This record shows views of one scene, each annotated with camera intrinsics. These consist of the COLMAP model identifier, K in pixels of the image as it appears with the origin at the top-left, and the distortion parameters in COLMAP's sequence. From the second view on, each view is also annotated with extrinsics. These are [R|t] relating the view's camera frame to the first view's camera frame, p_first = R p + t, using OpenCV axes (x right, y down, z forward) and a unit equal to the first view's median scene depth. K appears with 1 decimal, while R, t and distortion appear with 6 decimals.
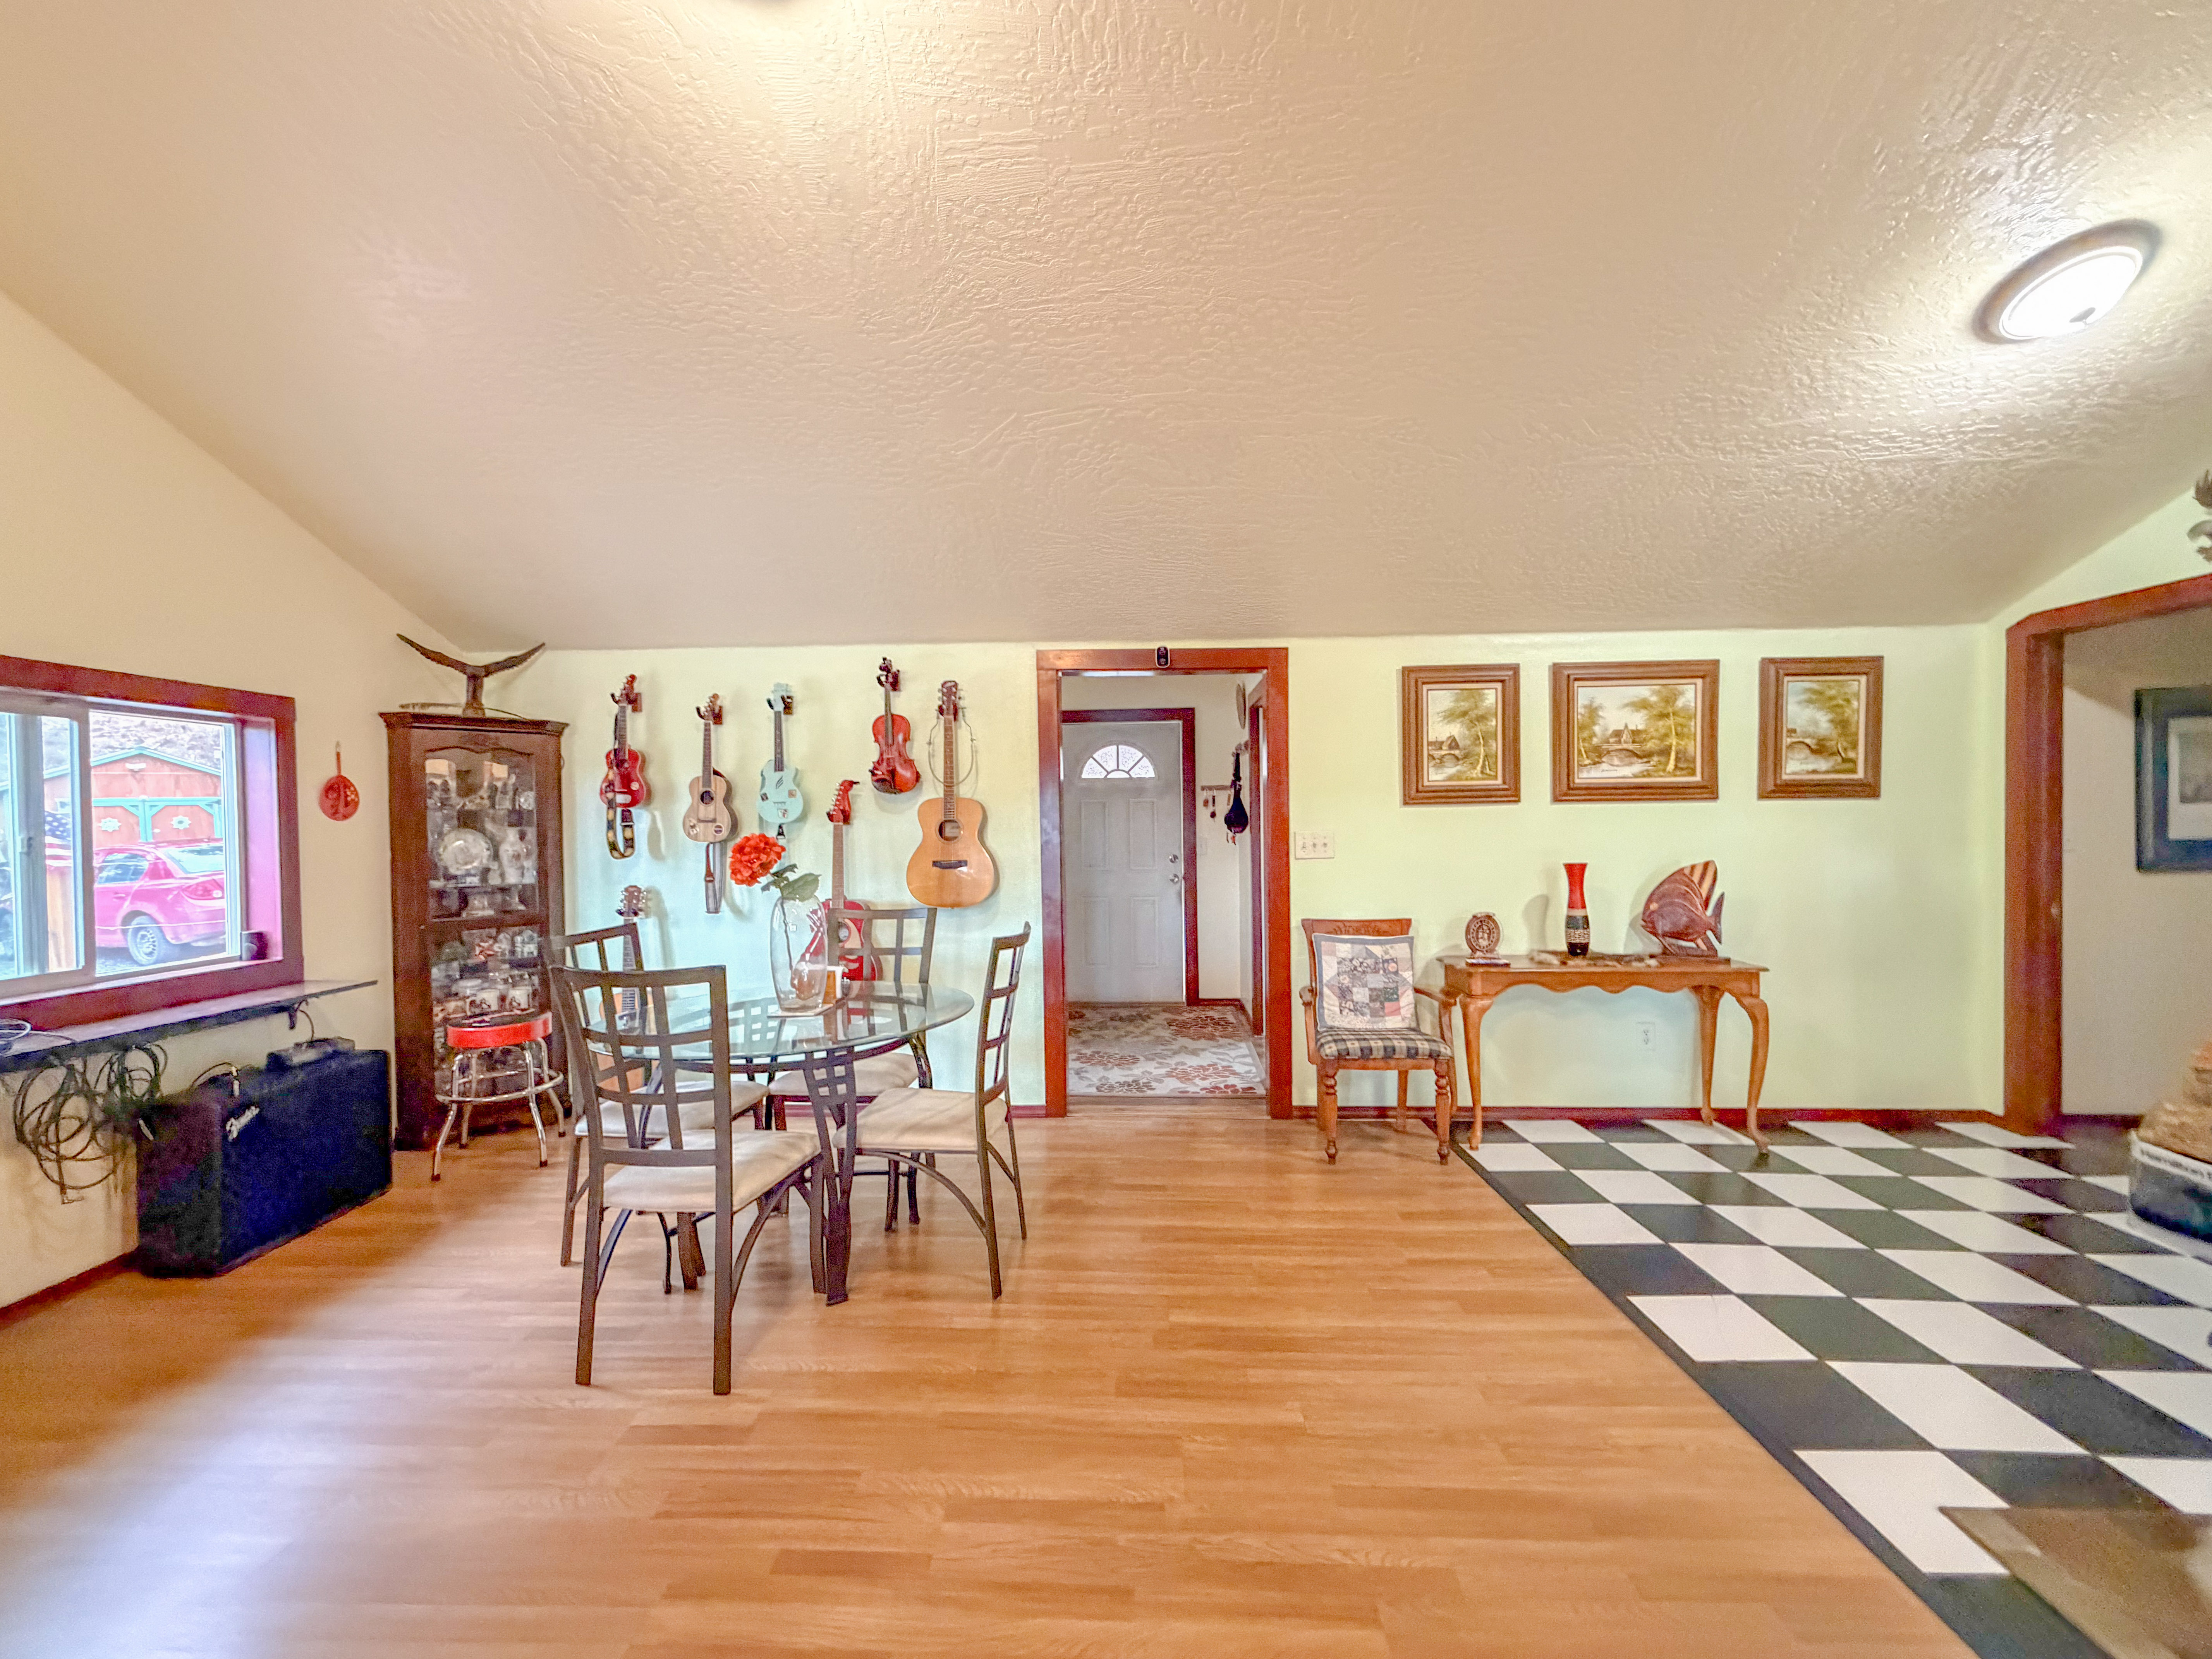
lens RADIAL K [[900.5, 0, 1098.6], [0, 900.5, 832.5], [0, 0, 1]] dist [0.001548, -0.000141]
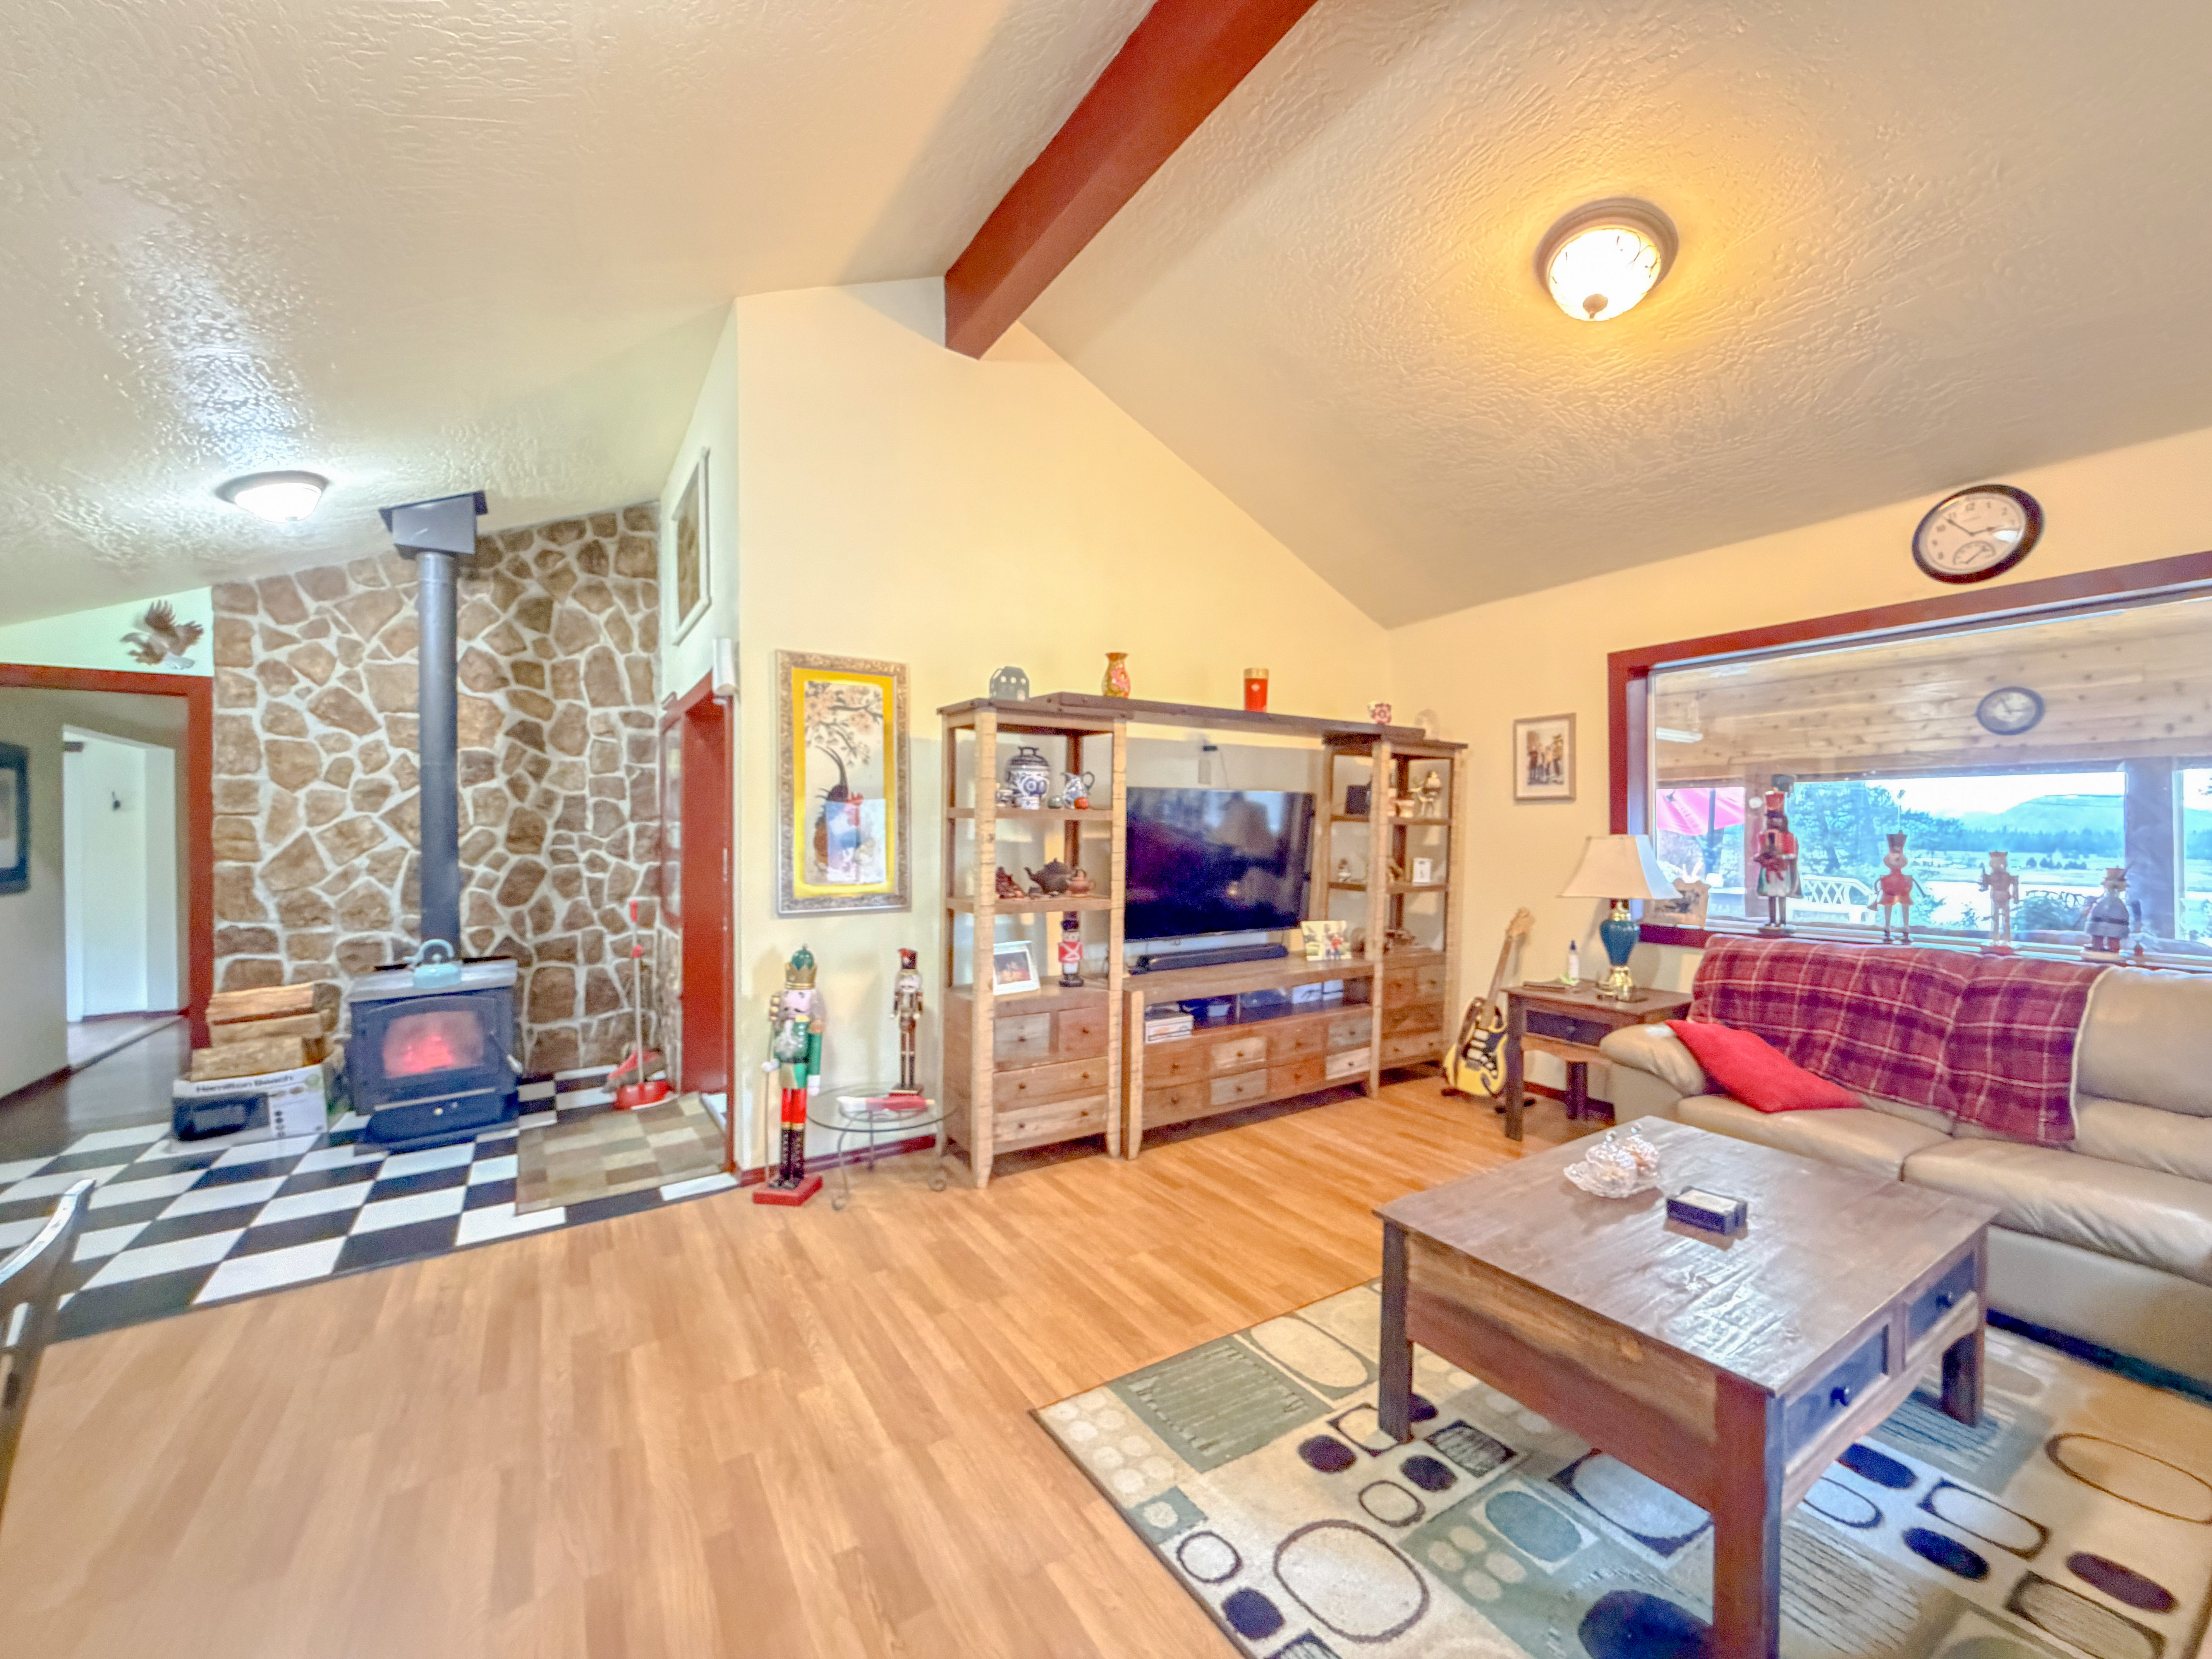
lens RADIAL K [[900.5, 0, 1098.6], [0, 900.5, 832.5], [0, 0, 1]] dist [0.001548, -0.000141]
pose [[-0.562592, 0.015768, 0.826584, -0.554880], [0.026074, 0.999659, -0.001323, -0.002455], [-0.826323, 0.020808, -0.562812, 0.445538]]
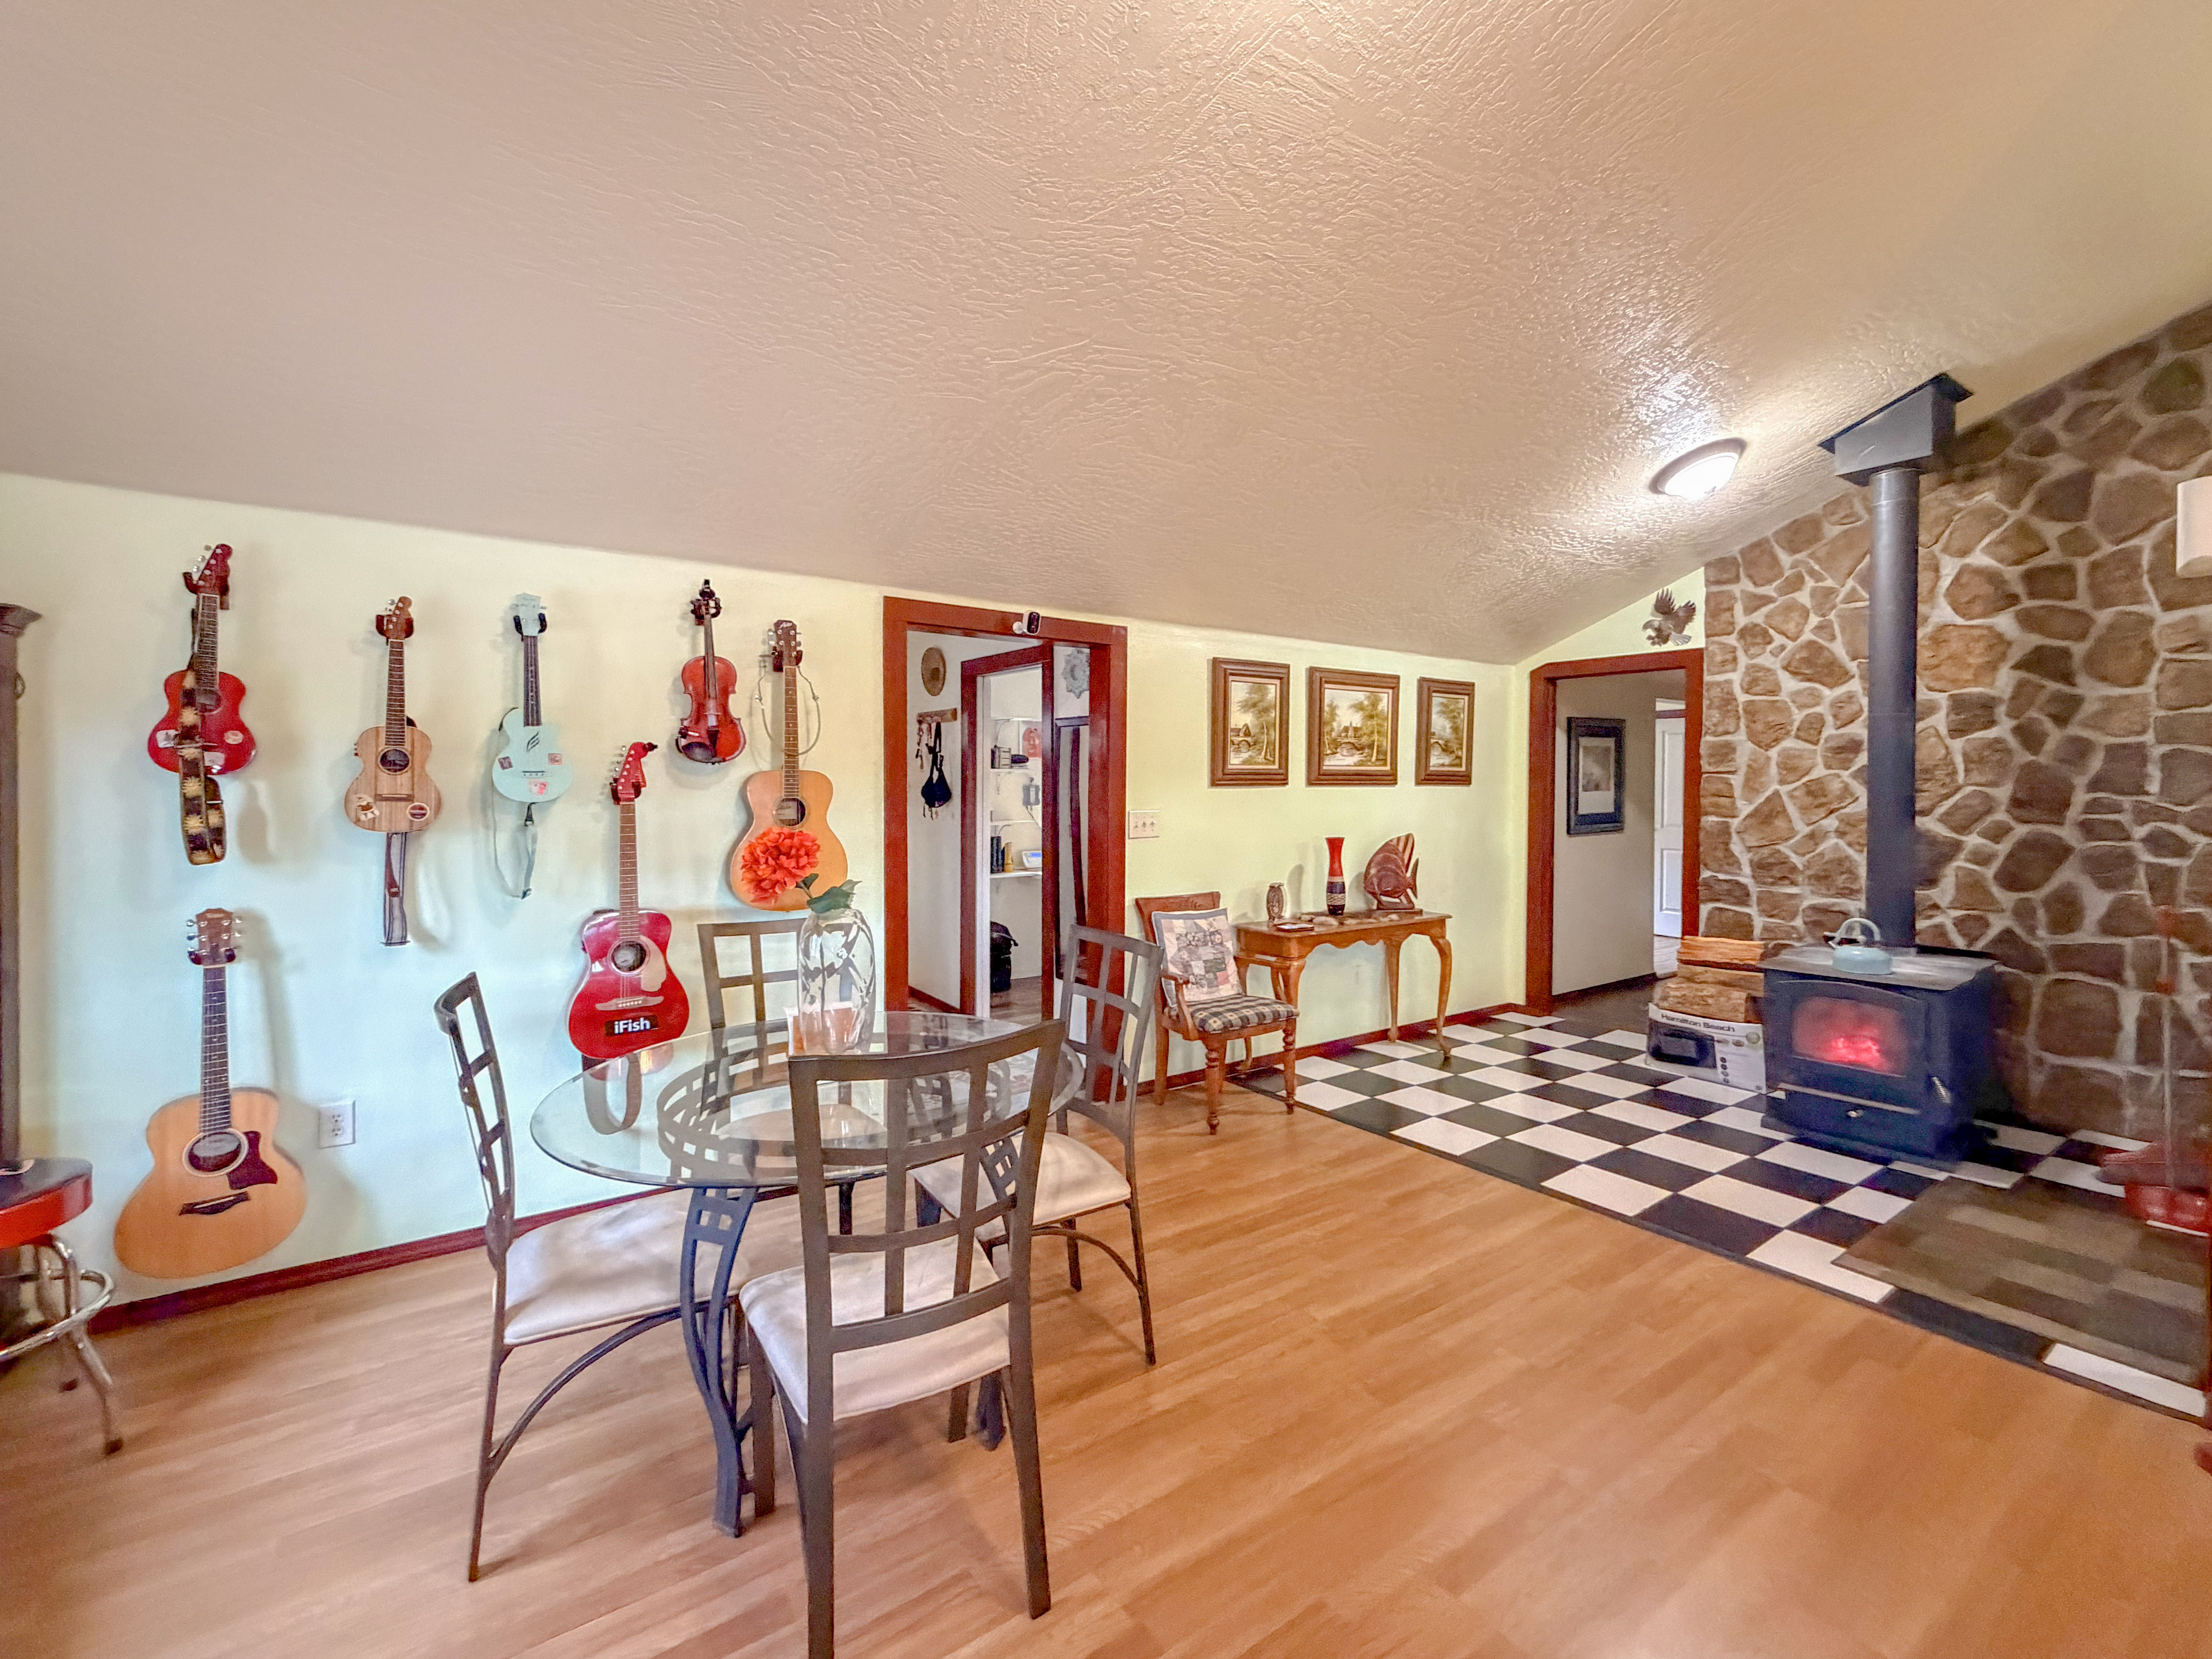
lens RADIAL K [[934.1, 0, 1081.3], [0, 934.1, 788.0], [0, 0, 1]] dist [0.001496, -0.000114]
pose [[0.805078, 0.009847, 0.593087, -0.455825], [-0.006158, 0.999947, -0.008244, -0.018531], [-0.593137, 0.002985, 0.805096, 0.202200]]
